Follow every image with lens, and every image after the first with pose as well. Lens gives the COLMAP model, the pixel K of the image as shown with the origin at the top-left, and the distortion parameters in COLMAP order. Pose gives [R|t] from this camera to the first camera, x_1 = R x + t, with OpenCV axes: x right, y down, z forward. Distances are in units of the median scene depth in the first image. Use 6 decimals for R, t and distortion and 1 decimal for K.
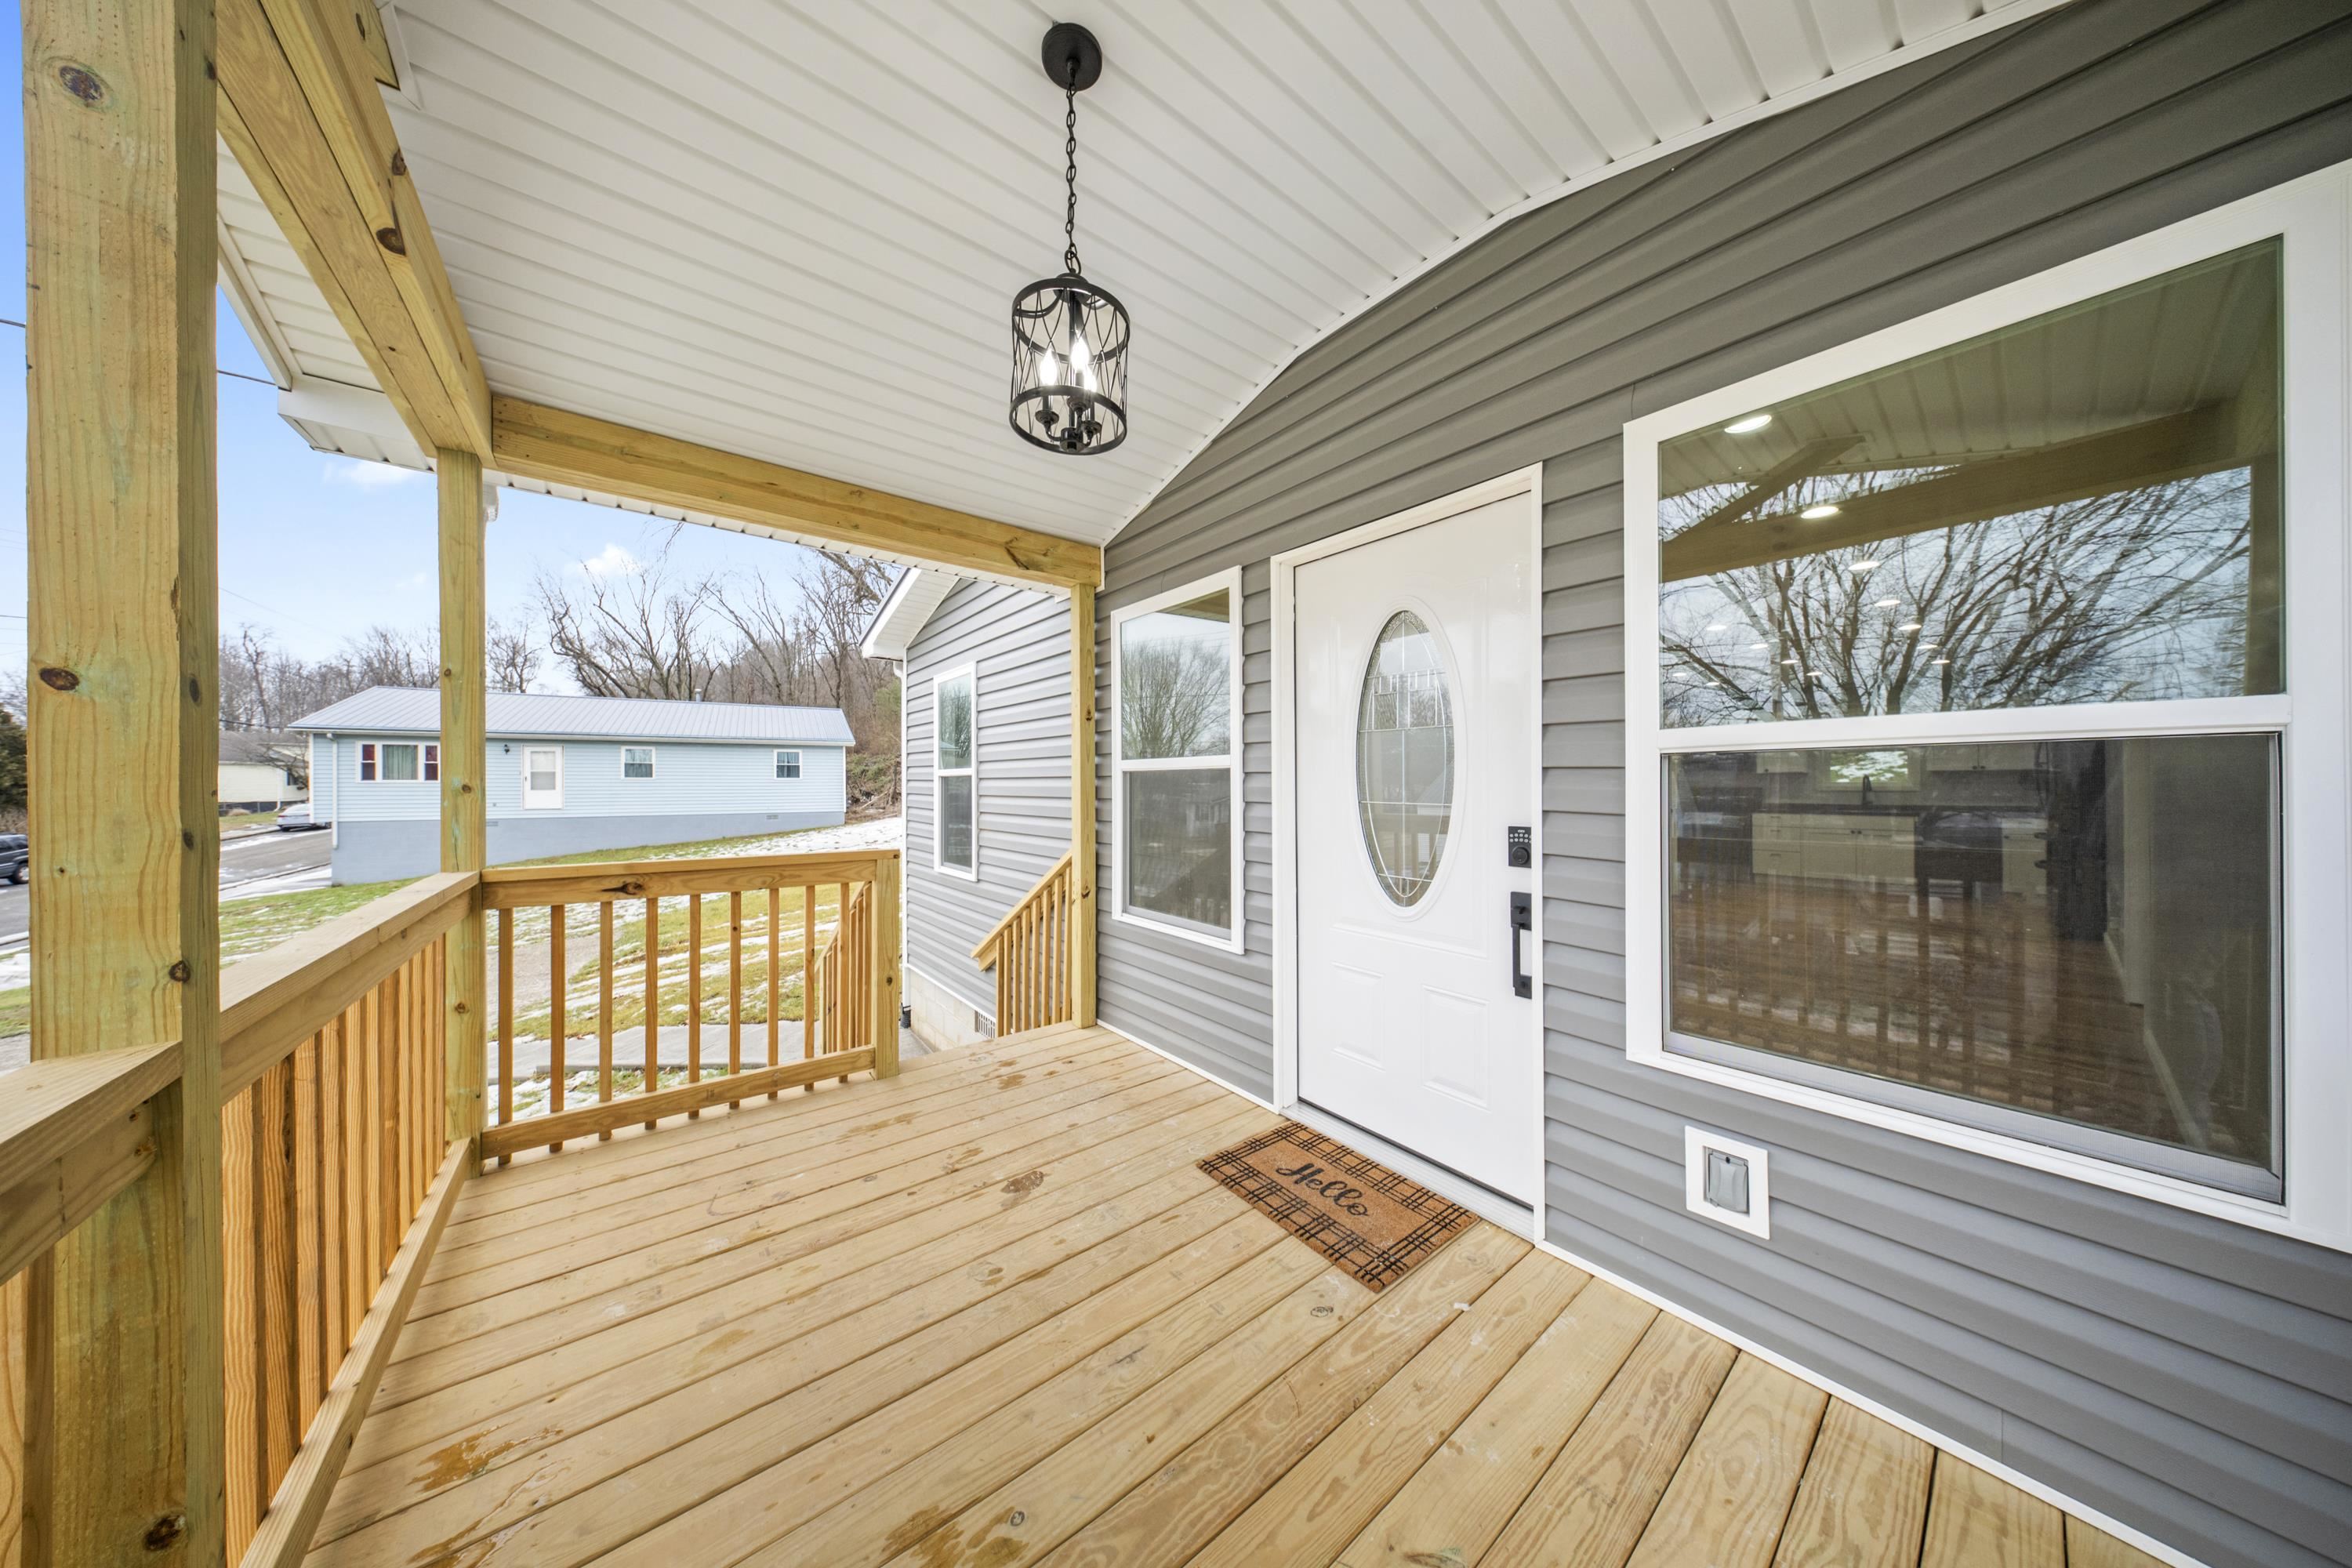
lens RADIAL K [[690.1, 0, 1176.3], [0, 690.1, 786.4], [0, 0, 1]] dist [0.000753, -0.000067]
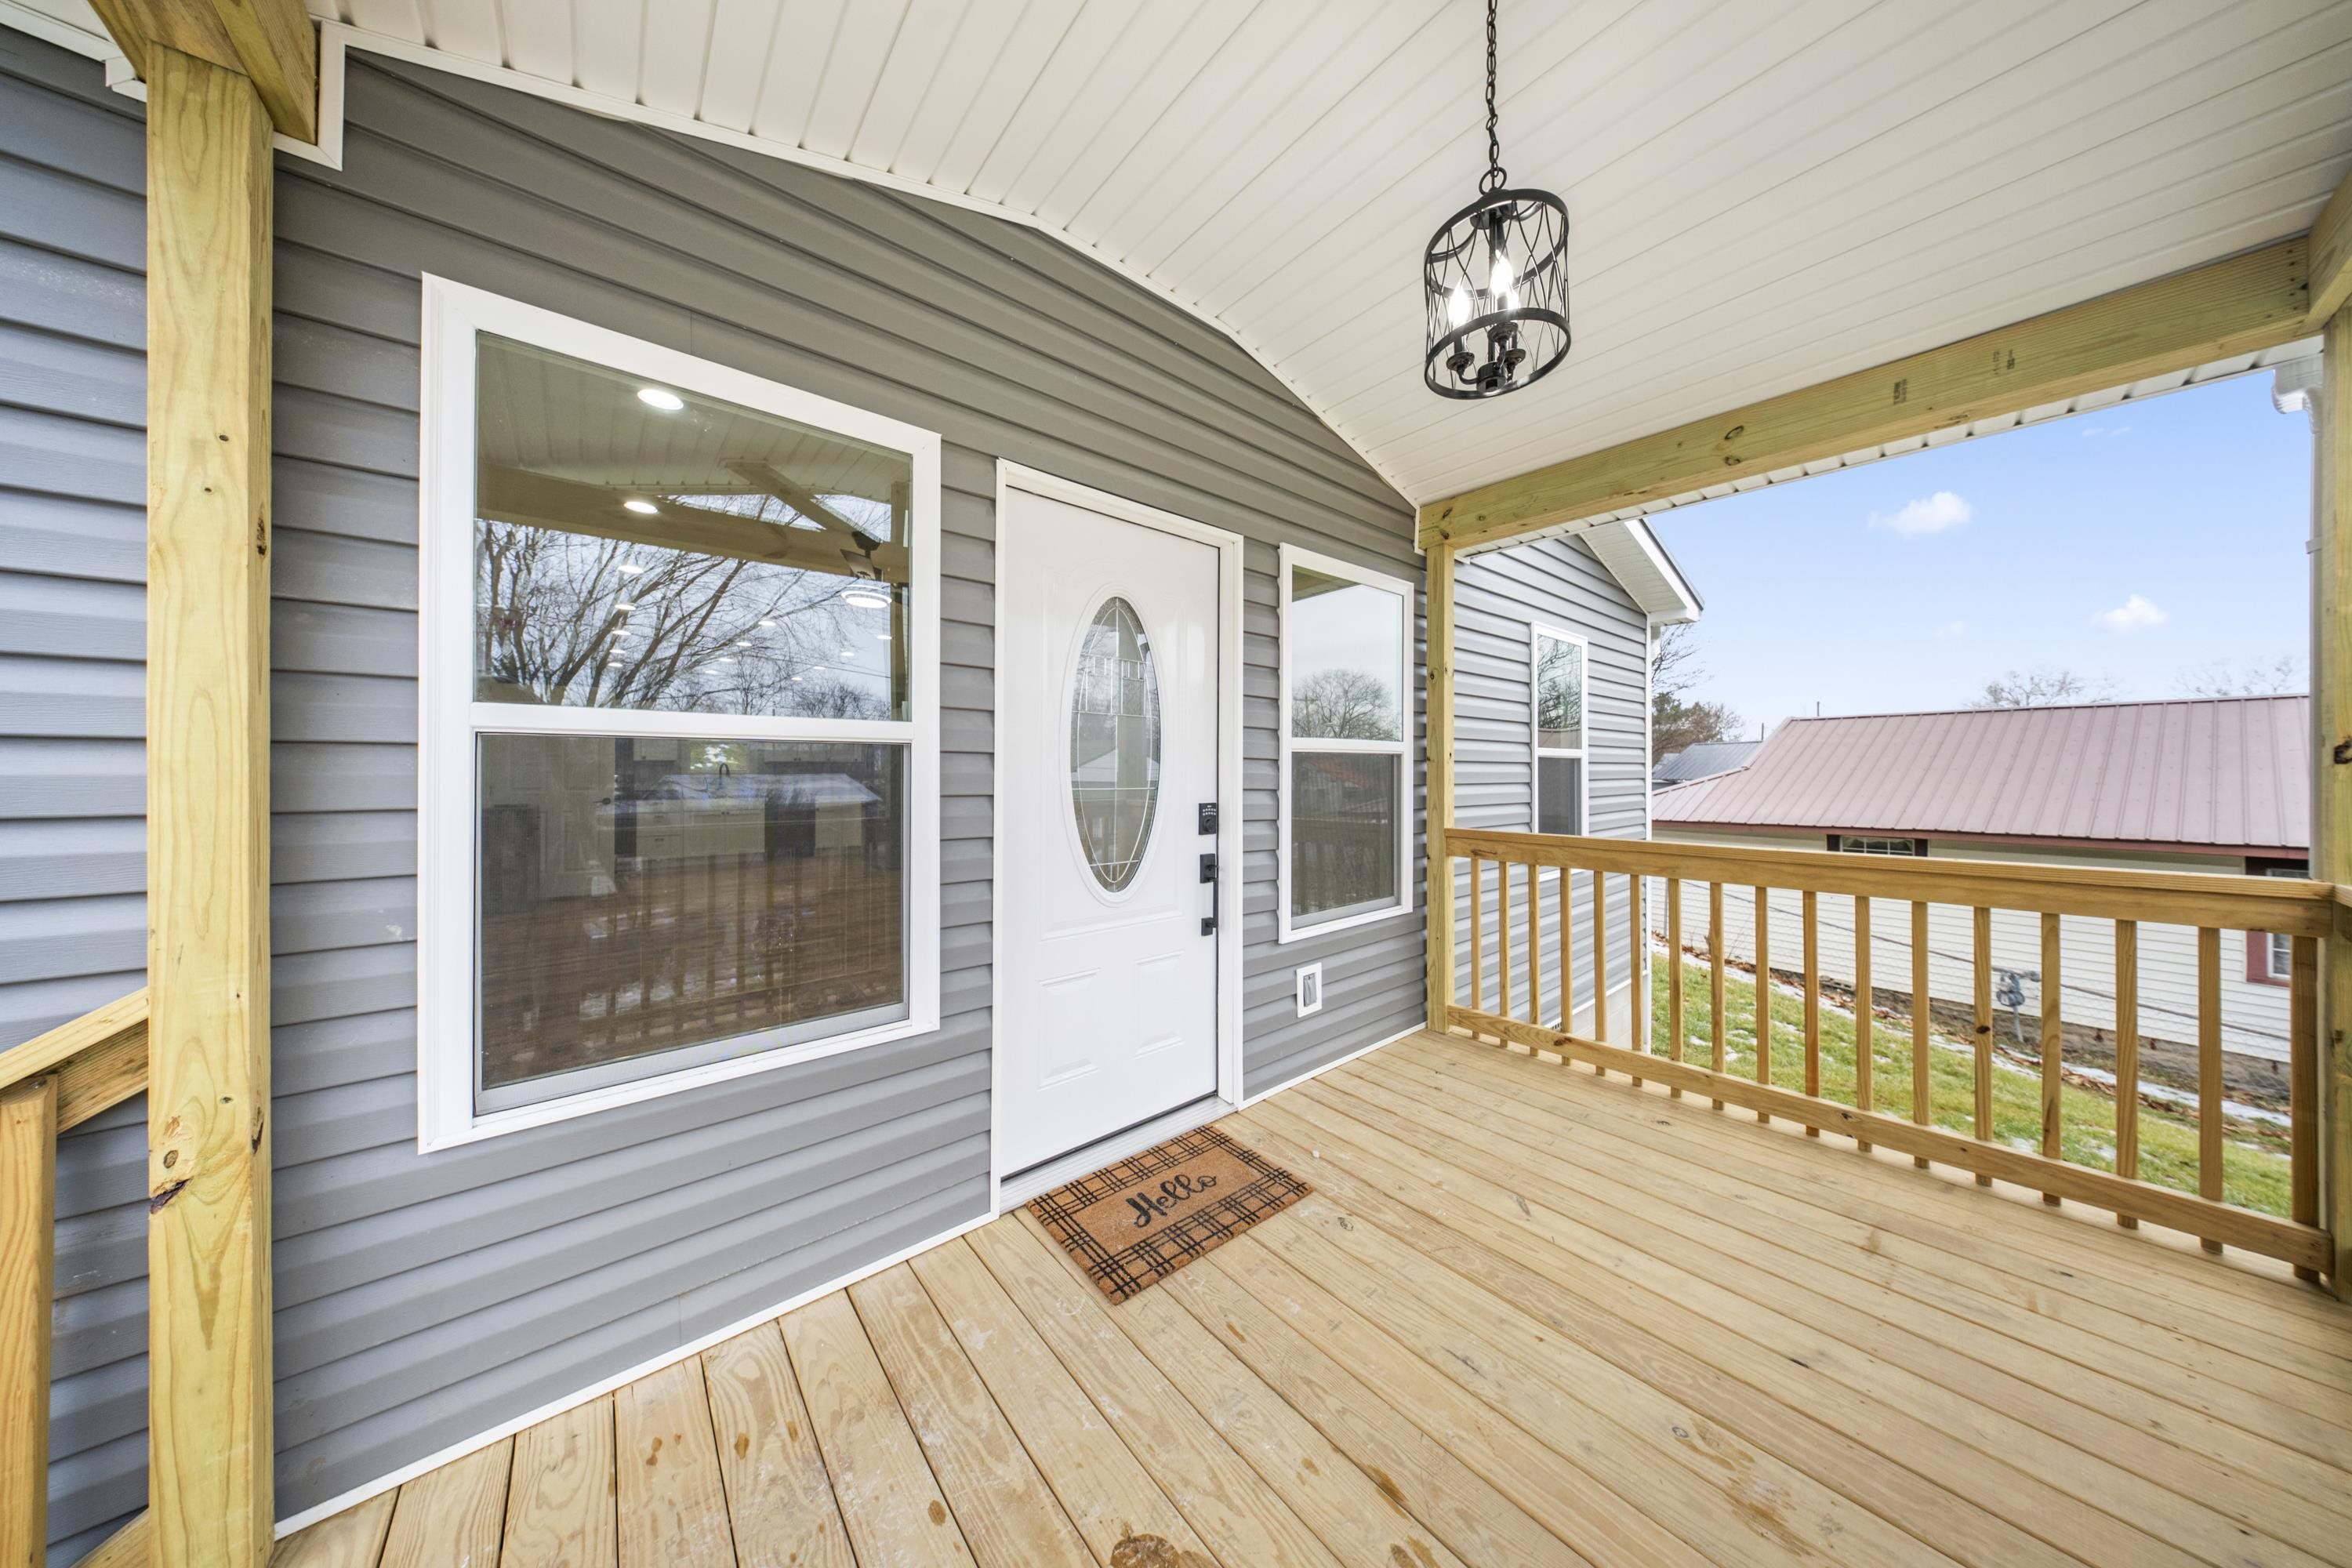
lens RADIAL K [[690.1, 0, 1175.7], [0, 690.1, 769.6], [0, 0, 1]] dist [0.000753, -0.000067]
pose [[-0.027815, 0.003685, 0.999606, -0.728140], [0.002481, 0.999990, -0.003617, 0.000977], [-0.999610, 0.002379, -0.027824, 1.015546]]
